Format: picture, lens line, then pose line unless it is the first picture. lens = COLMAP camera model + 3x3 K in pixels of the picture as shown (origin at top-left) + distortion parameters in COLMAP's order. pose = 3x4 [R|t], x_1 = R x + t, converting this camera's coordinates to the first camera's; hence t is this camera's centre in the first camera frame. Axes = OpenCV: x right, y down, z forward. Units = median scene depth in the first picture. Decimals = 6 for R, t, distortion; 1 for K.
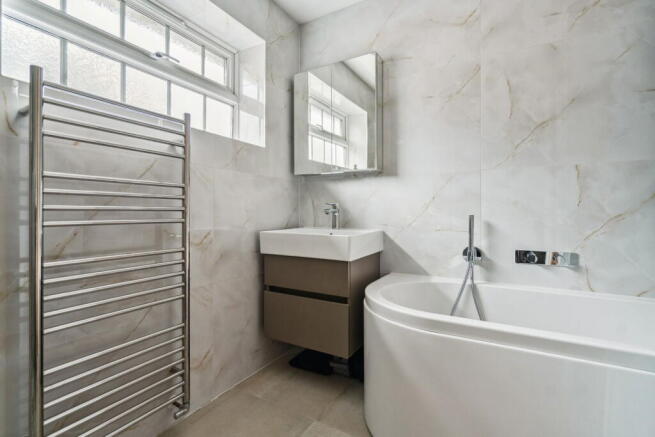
lens RADIAL K [[303.1, 0, 329.0], [0, 303.1, 213.1], [0, 0, 1]] dist [-0.008714, -0.000468]
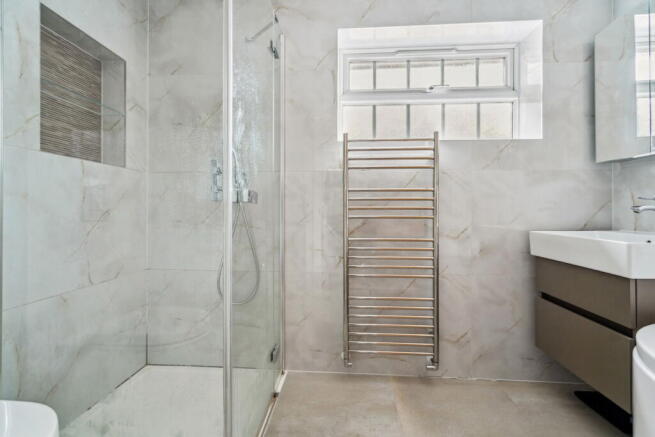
lens RADIAL K [[303.1, 0, 328.7], [0, 303.1, 214.3], [0, 0, 1]] dist [-0.008714, -0.000468]
pose [[0.427942, 0.009529, -0.903756, 0.345572], [-0.002481, 0.999953, 0.009369, 0.001823], [0.903803, -0.001768, 0.427945, 0.042855]]
